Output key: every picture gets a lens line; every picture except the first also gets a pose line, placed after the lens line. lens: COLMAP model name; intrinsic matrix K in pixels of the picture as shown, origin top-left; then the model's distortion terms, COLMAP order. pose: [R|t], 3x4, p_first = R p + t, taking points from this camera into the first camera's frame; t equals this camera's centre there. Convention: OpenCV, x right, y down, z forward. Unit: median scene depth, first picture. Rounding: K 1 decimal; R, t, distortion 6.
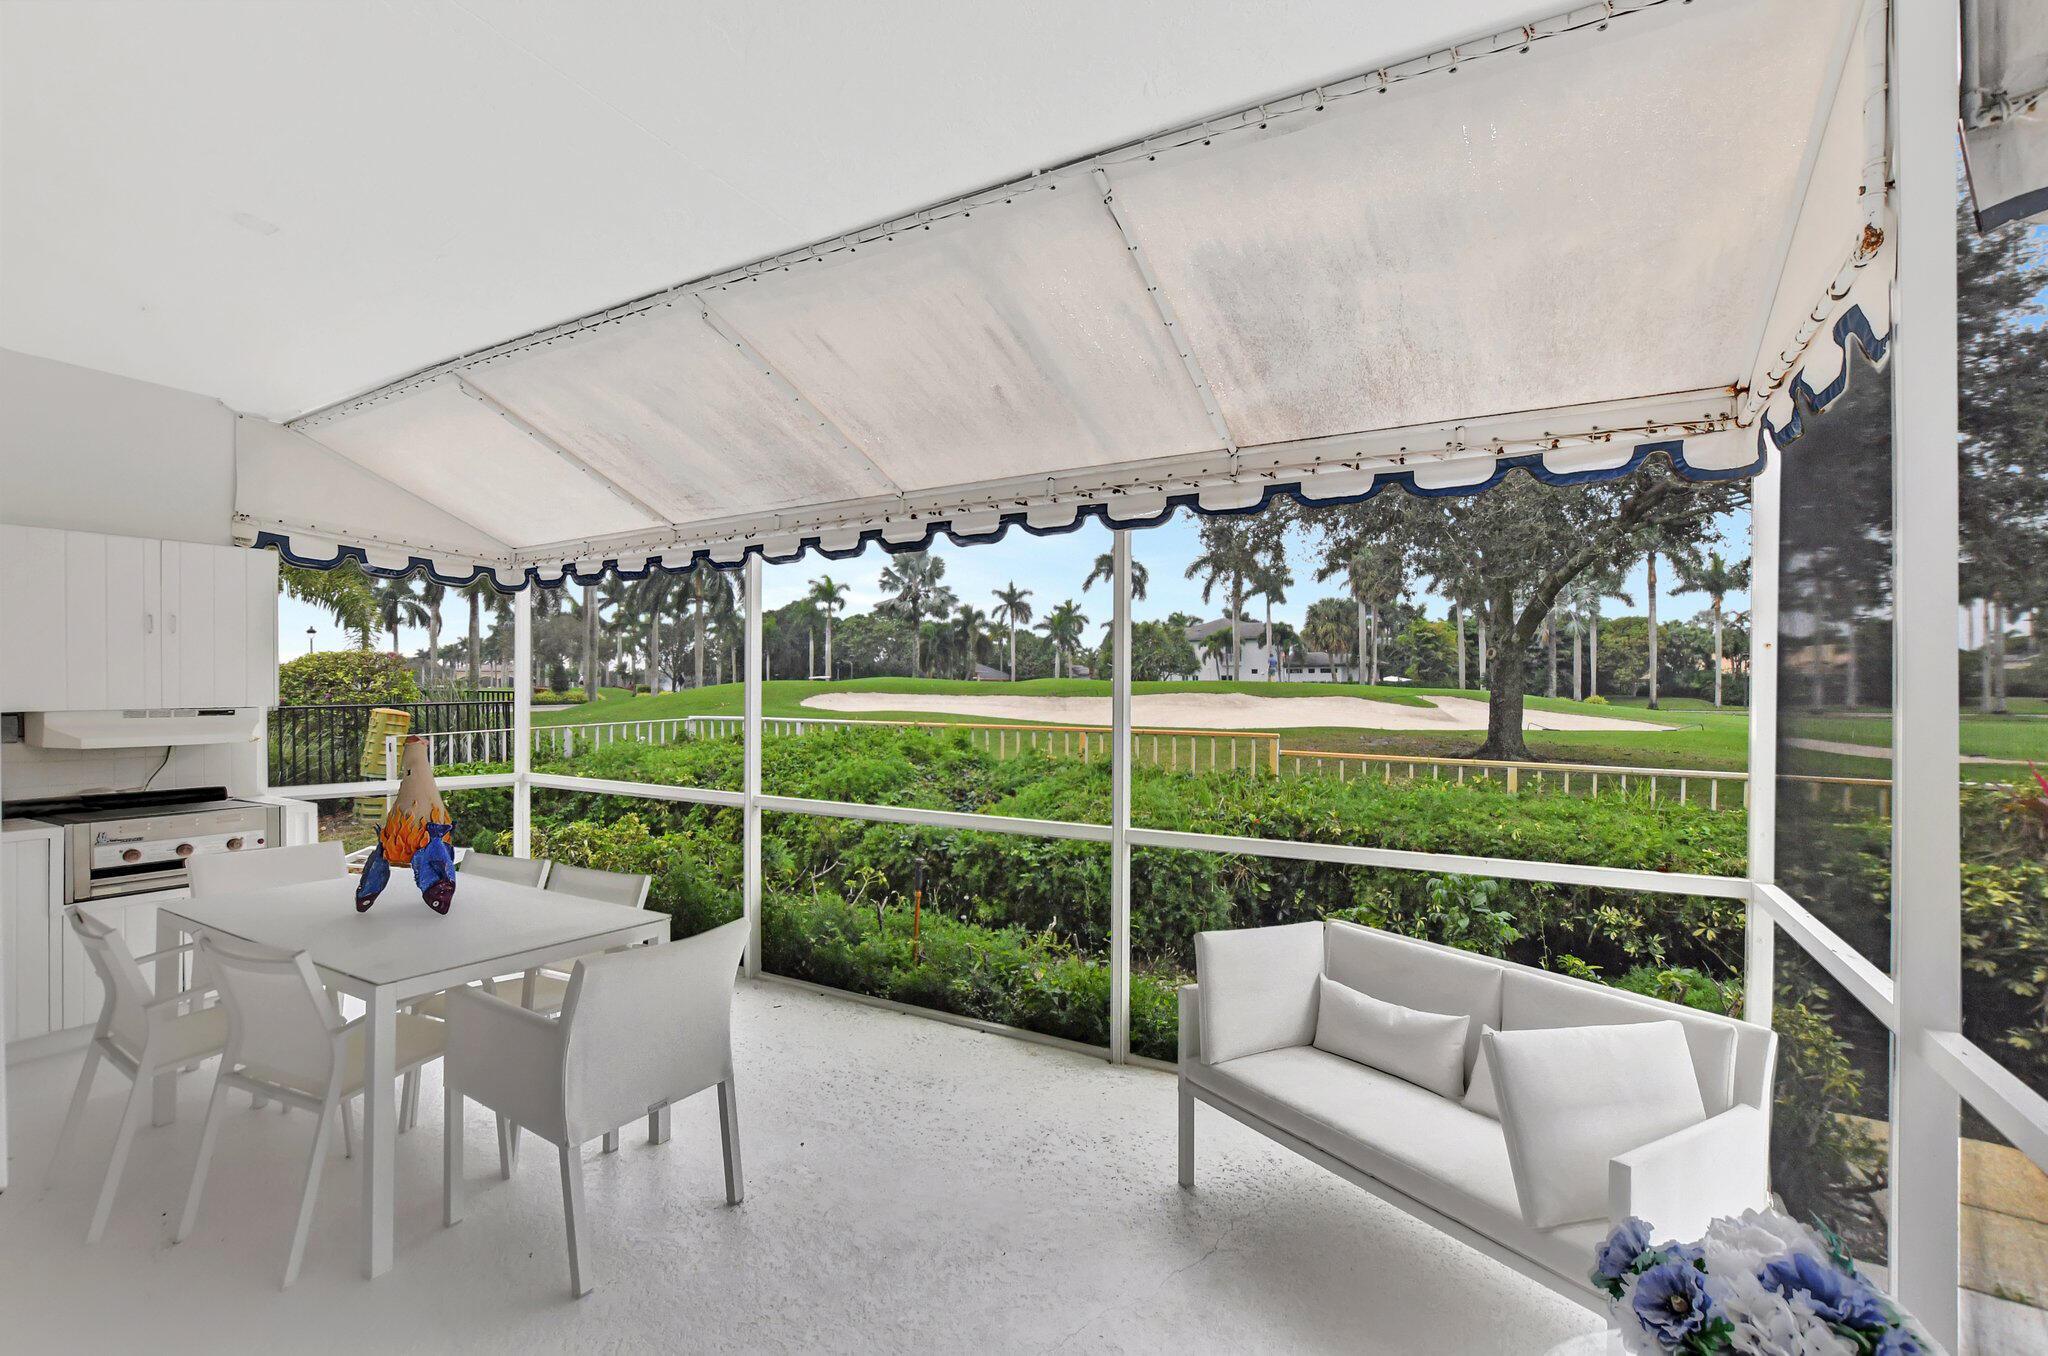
lens RADIAL K [[916.3, 0, 1026.2], [0, 916.3, 680.4], [0, 0, 1]] dist [-0.017621, 0.000482]
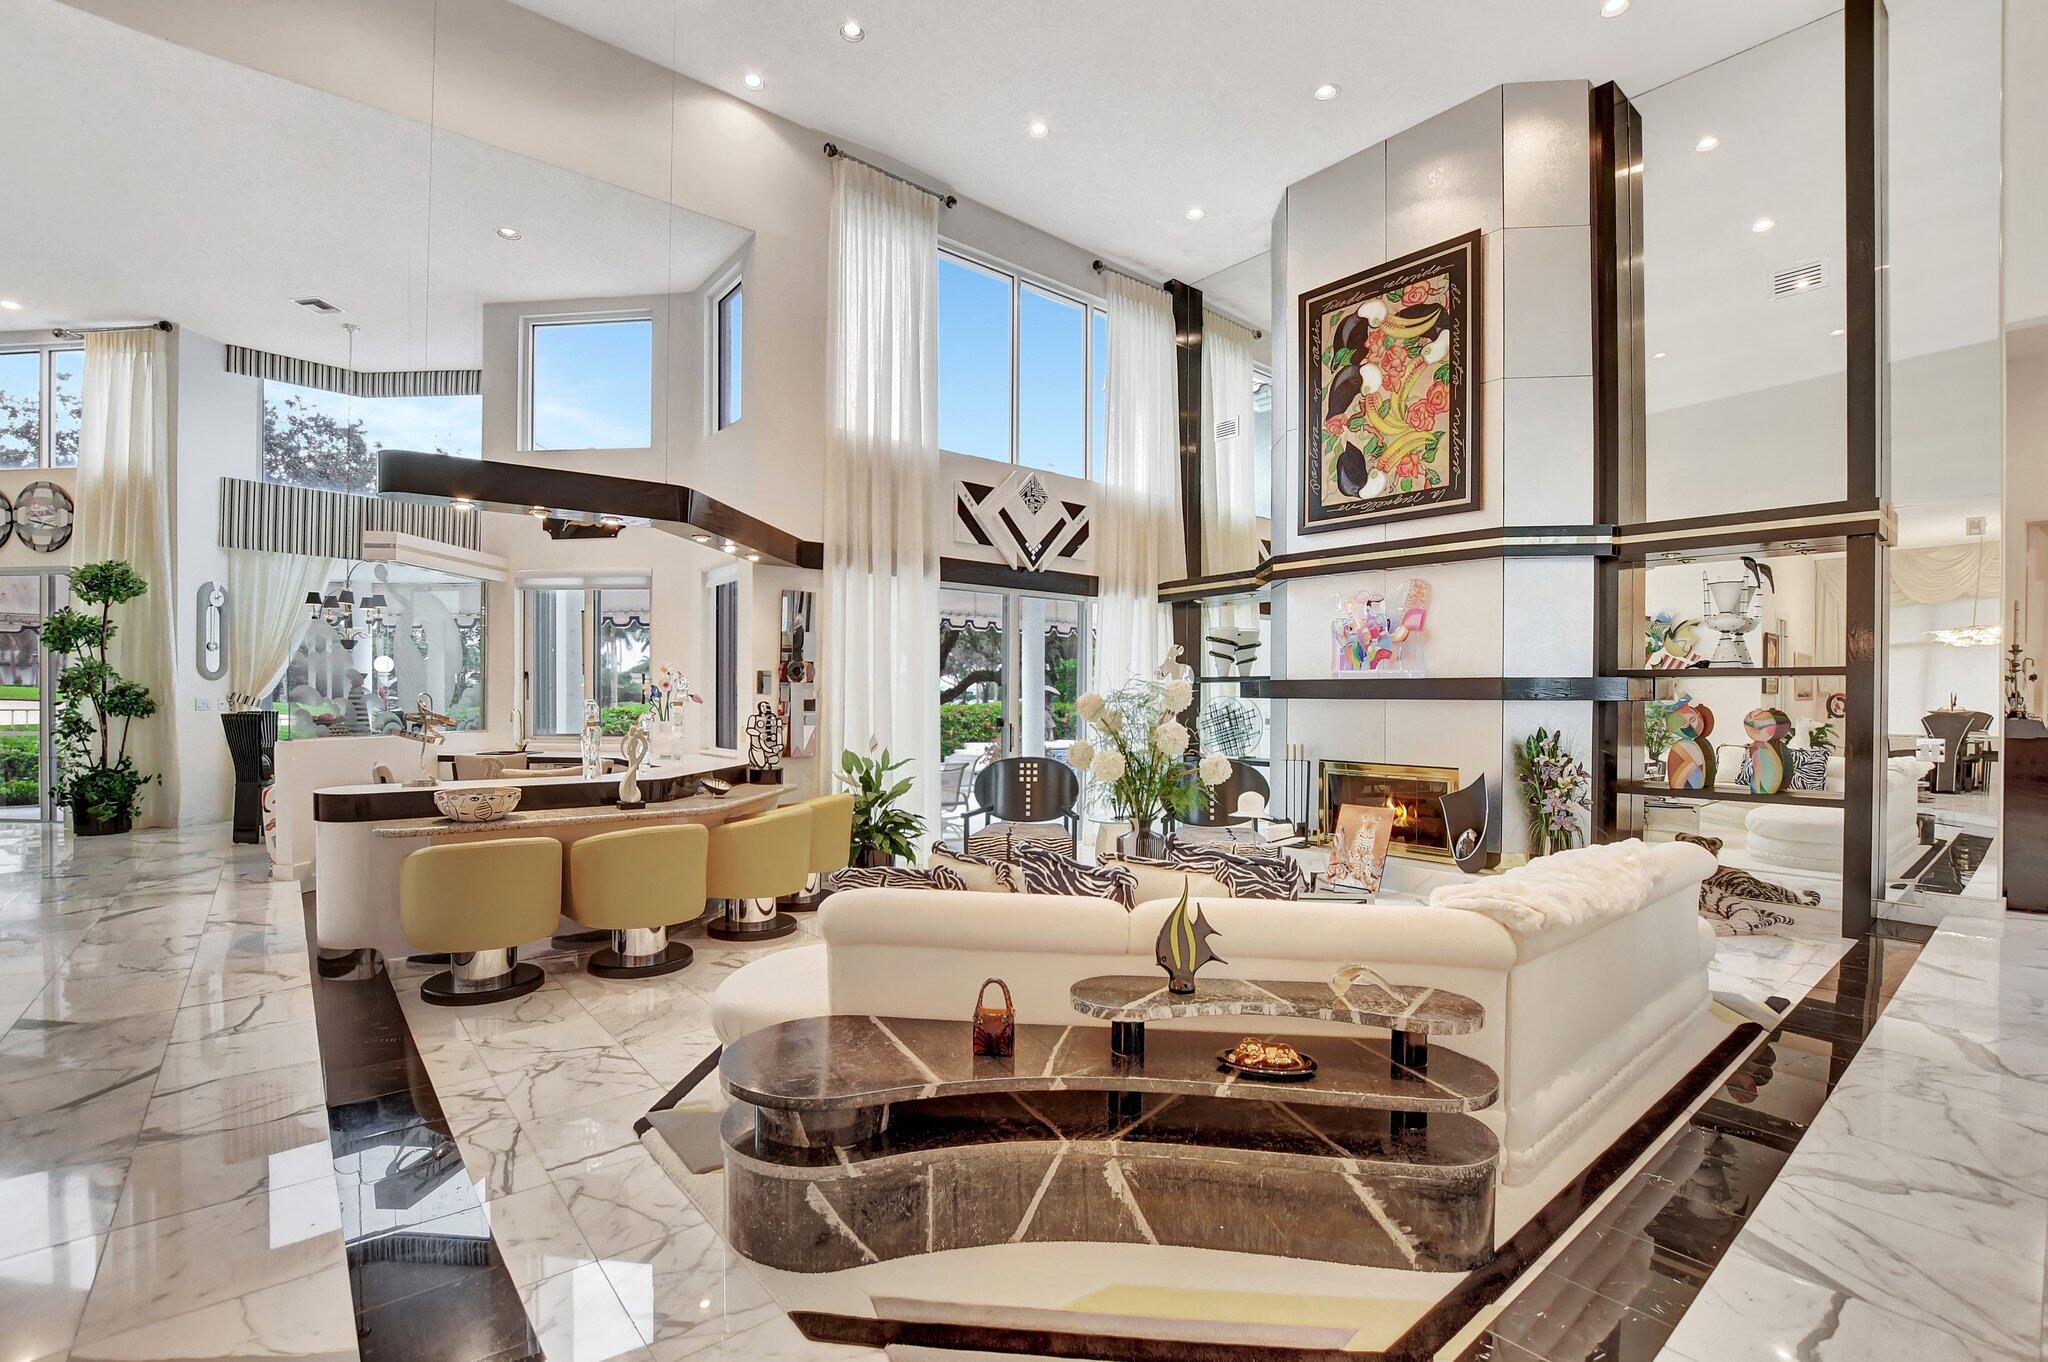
lens RADIAL K [[909.1, 0, 1014.5], [0, 909.1, 703.1], [0, 0, 1]] dist [-0.018536, 0.000241]
pose [[0.371349, -0.004498, 0.928483, -0.054900], [-0.011216, 0.999894, 0.009330, -0.000005], [-0.928426, -0.013879, 0.371259, -0.118388]]
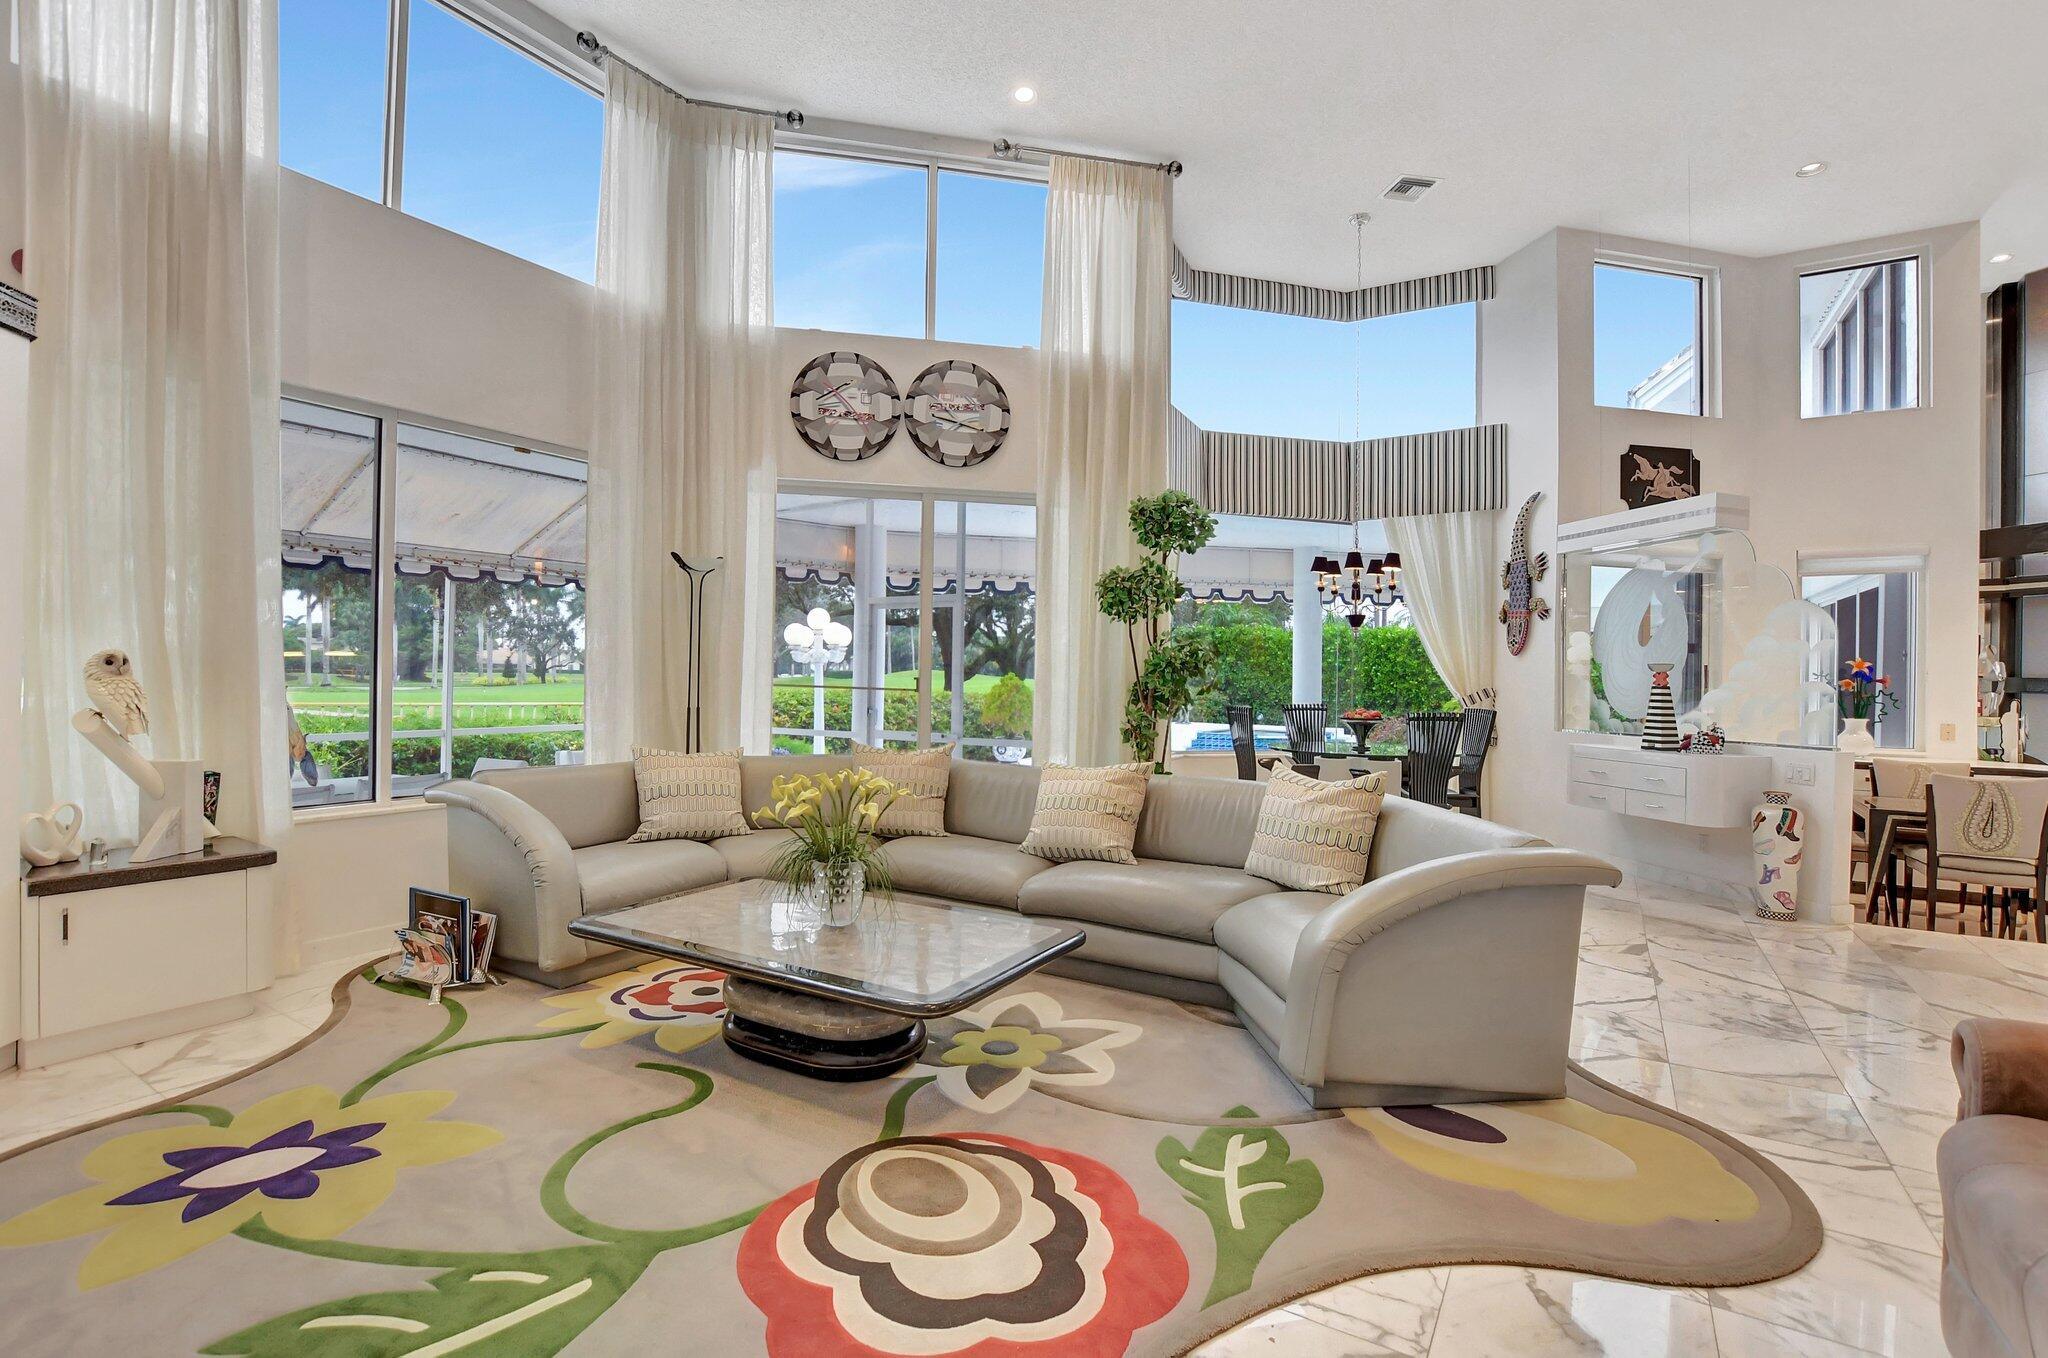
lens RADIAL K [[925.5, 0, 1005.0], [0, 925.5, 676.5], [0, 0, 1]] dist [-0.045592, 0.008198]
pose [[0.064026, -0.002301, 0.997946, -0.067960], [-0.022482, 0.999740, 0.003747, 0.000362], [-0.997695, -0.022676, 0.063958, -0.012842]]
